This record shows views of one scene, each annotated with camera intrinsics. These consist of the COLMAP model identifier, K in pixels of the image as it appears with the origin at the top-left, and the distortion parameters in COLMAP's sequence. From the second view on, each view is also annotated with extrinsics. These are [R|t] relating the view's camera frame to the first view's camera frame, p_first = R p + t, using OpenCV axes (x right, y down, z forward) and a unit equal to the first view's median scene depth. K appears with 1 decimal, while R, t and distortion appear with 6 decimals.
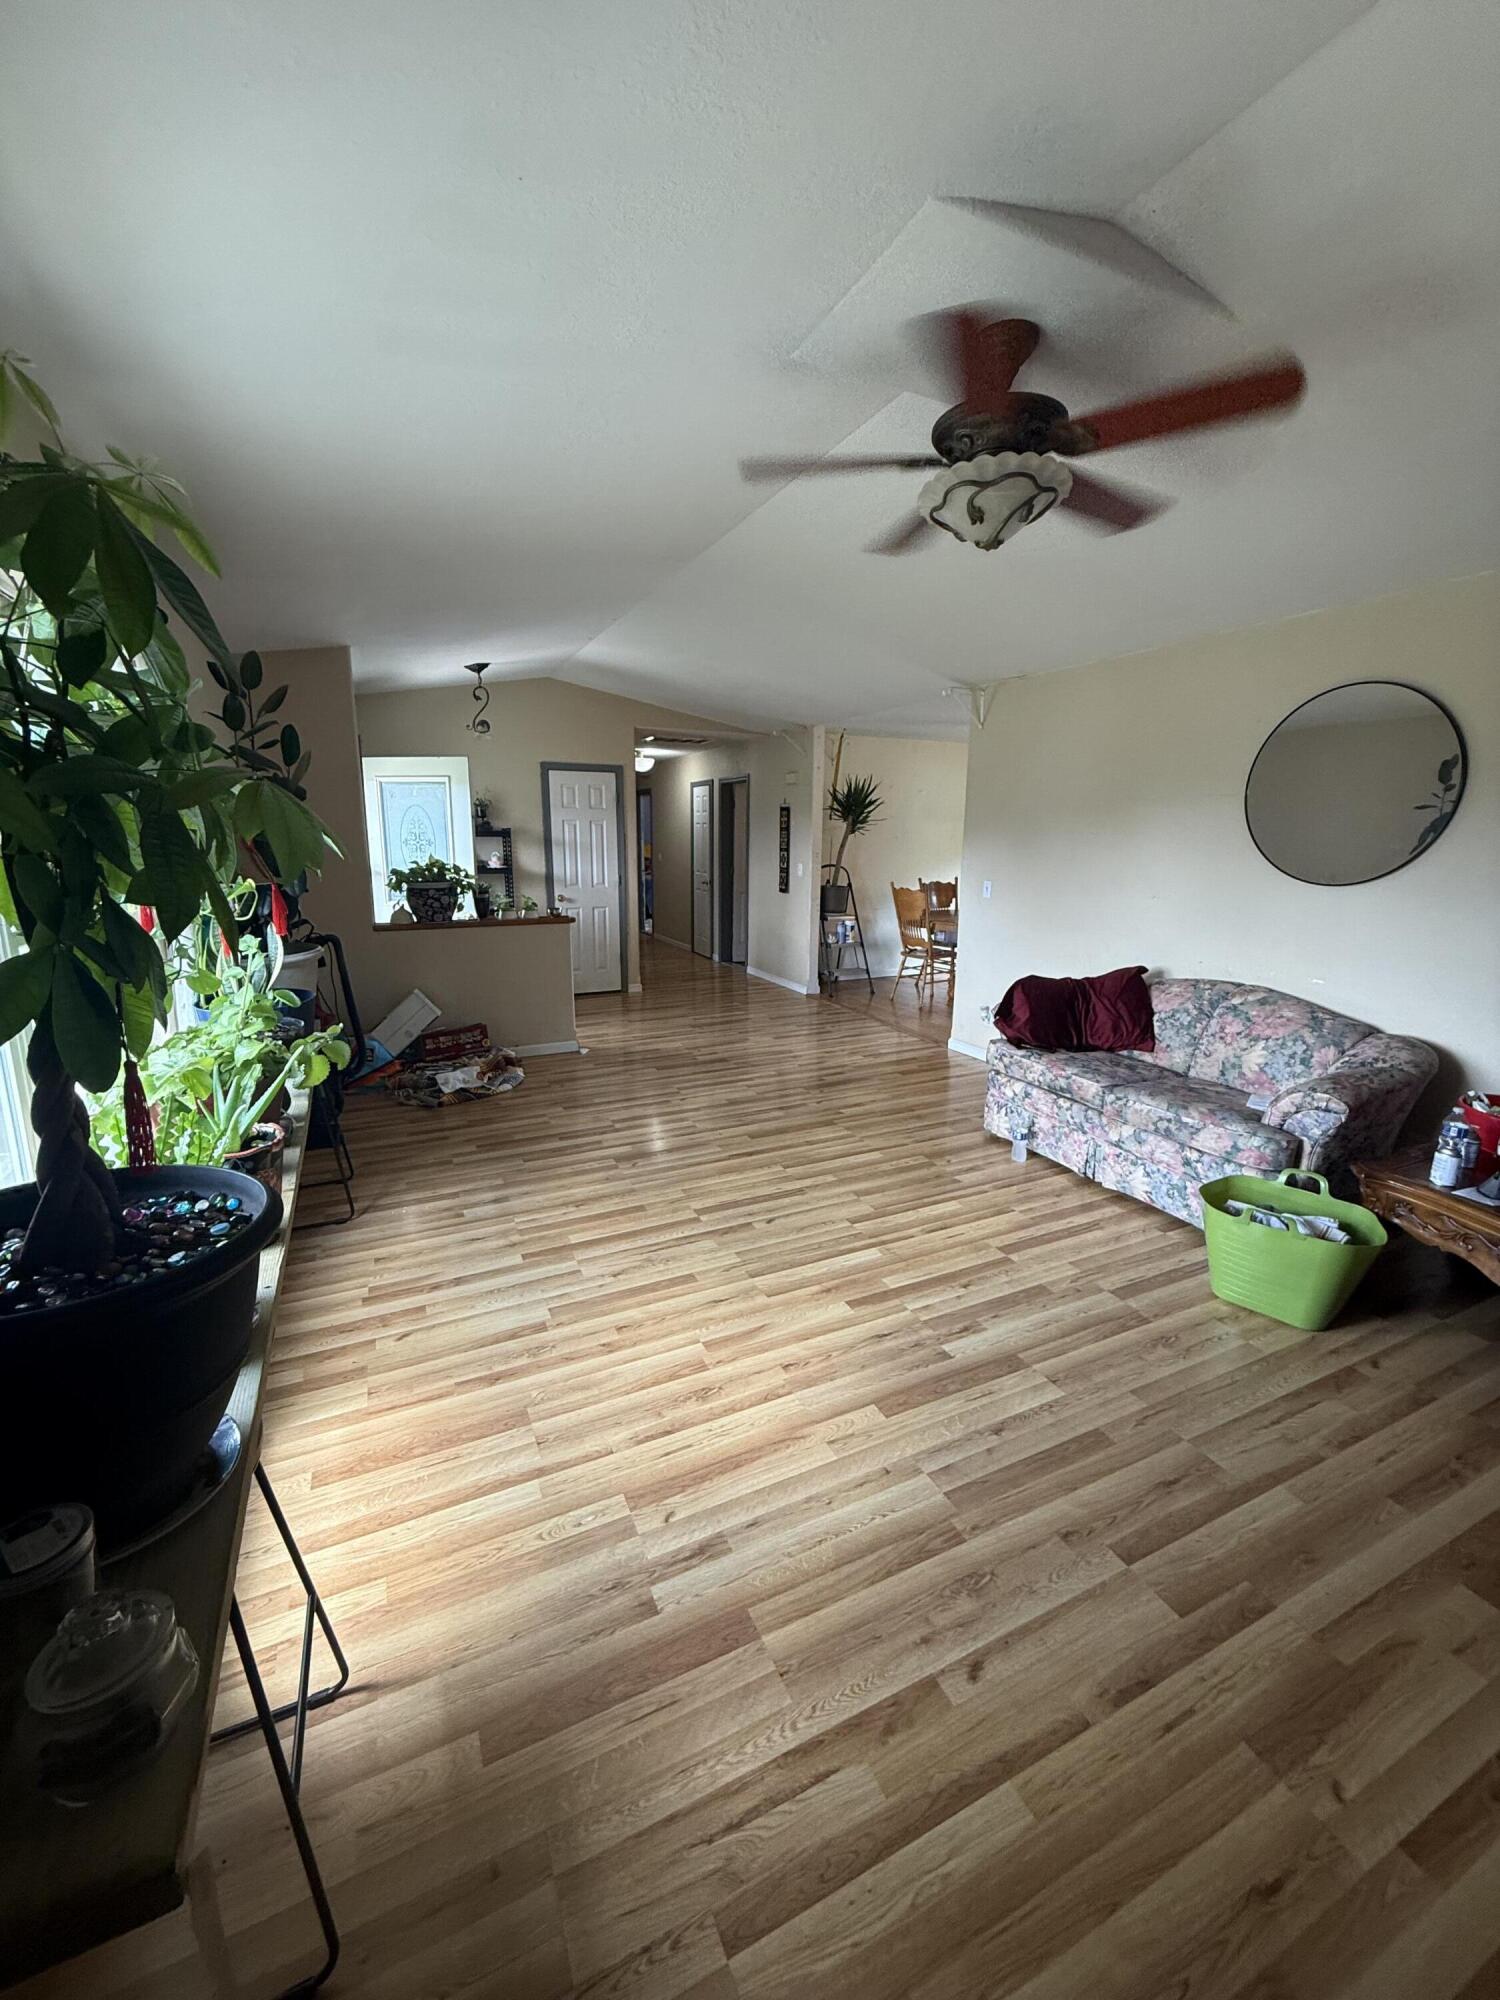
lens RADIAL K [[799.5, 0, 748.1], [0, 799.5, 999.3], [0, 0, 1]] dist [0.001716, 0.000259]
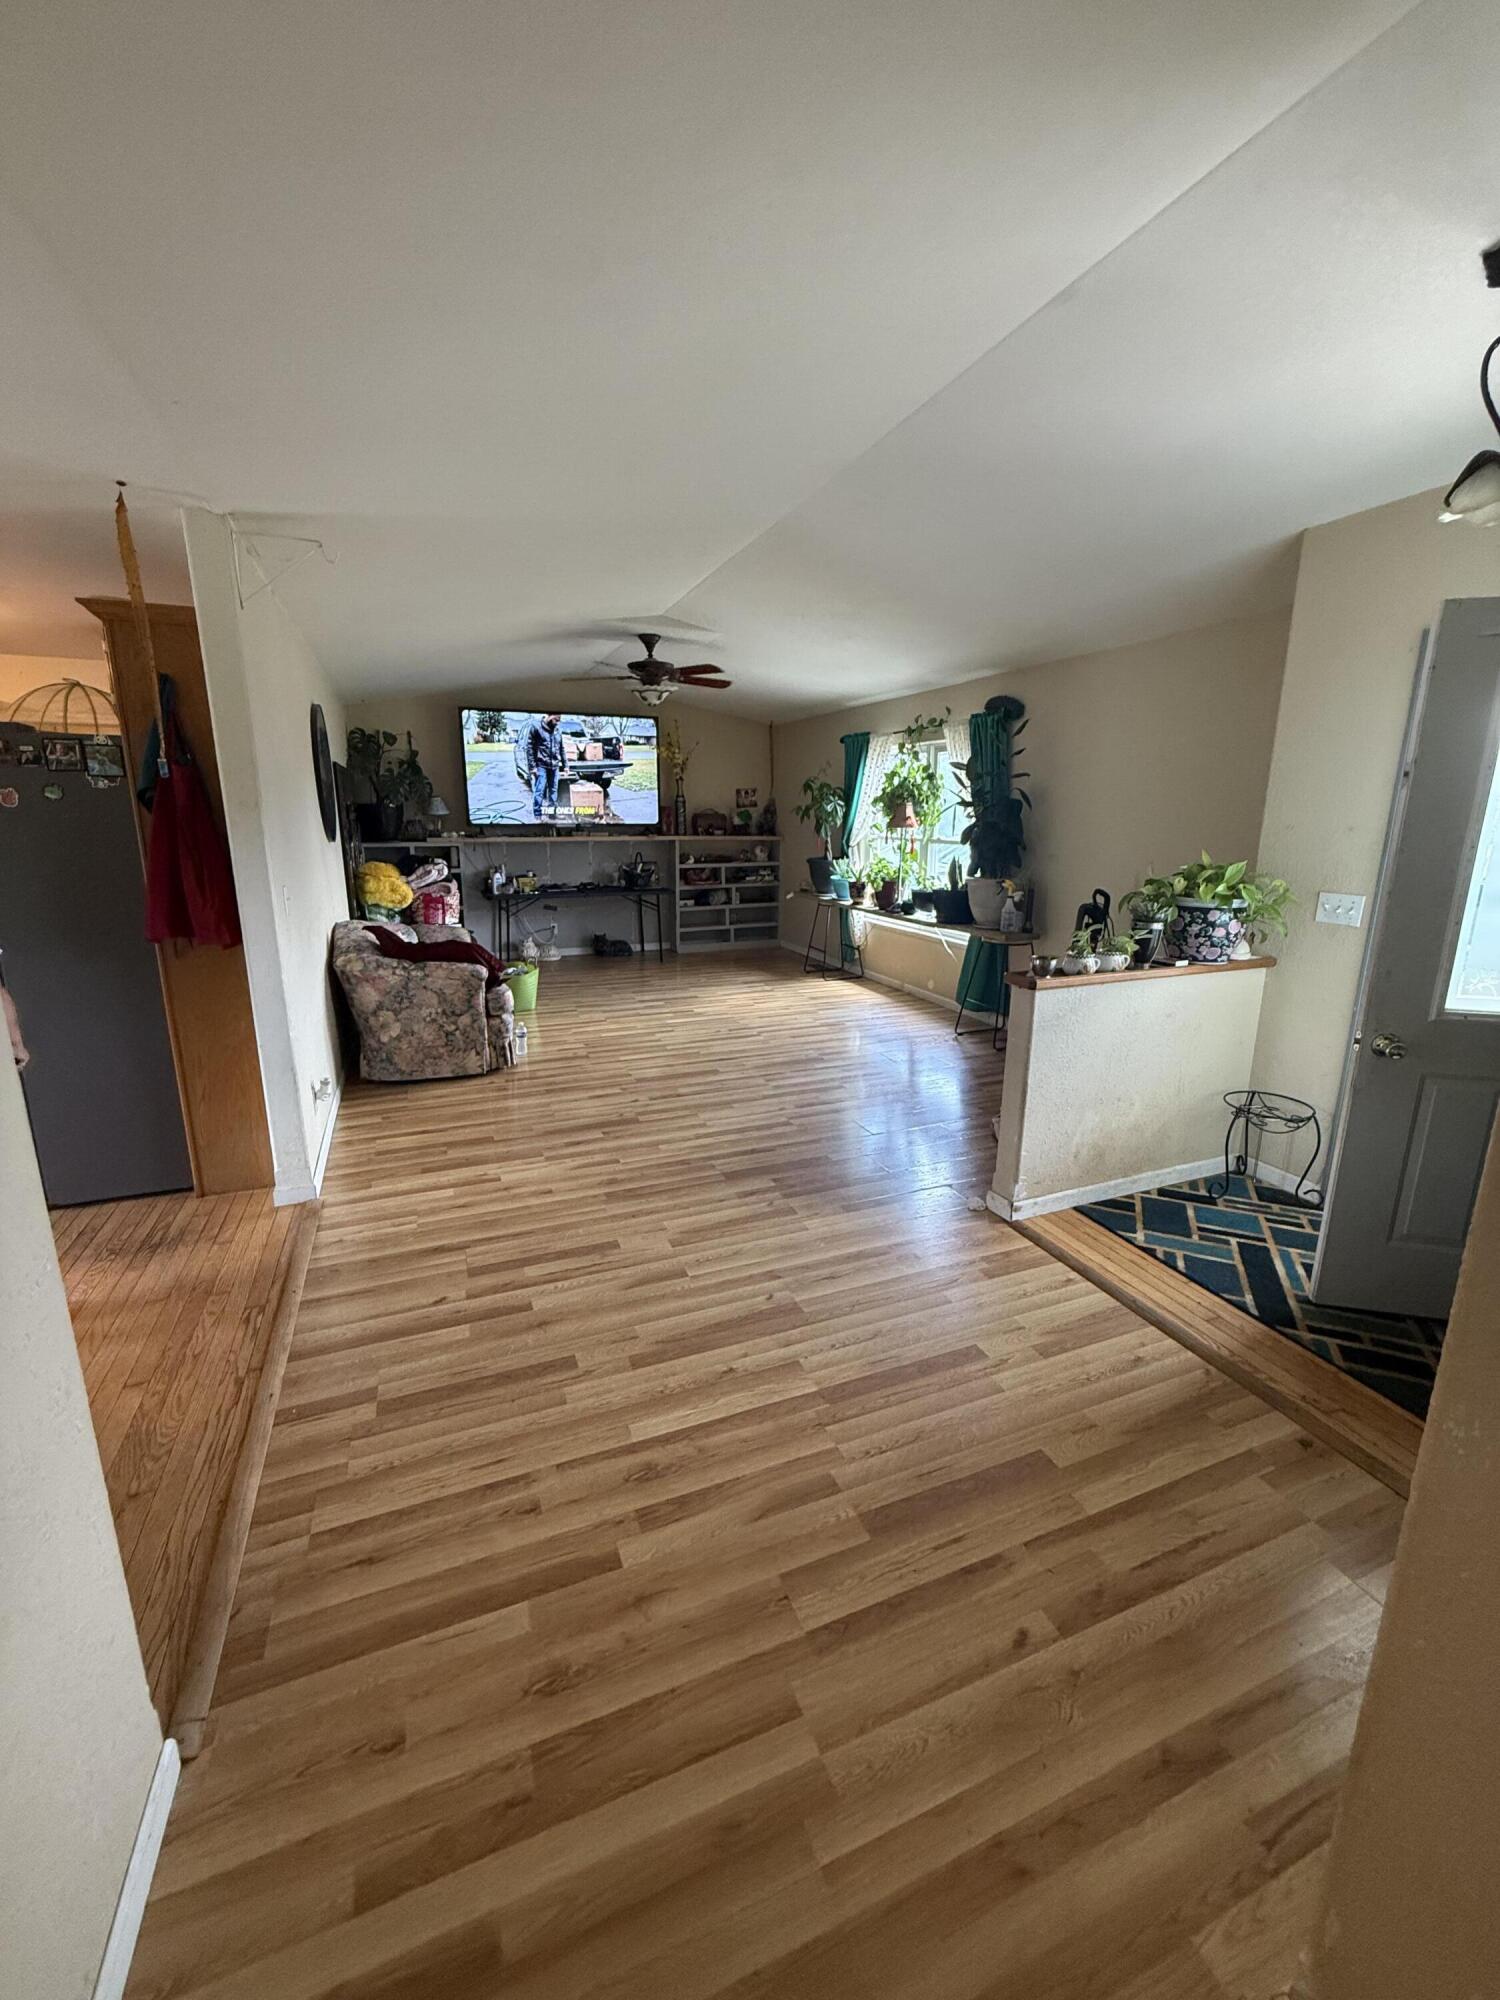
lens RADIAL K [[799.5, 0, 747.1], [0, 799.5, 1001.0], [0, 0, 1]] dist [0.001716, 0.000259]
pose [[-0.998489, -0.022843, 0.049973, -0.092618], [0.000445, 0.906097, 0.423071, -0.398260], [-0.054945, 0.422454, -0.904718, 1.924044]]
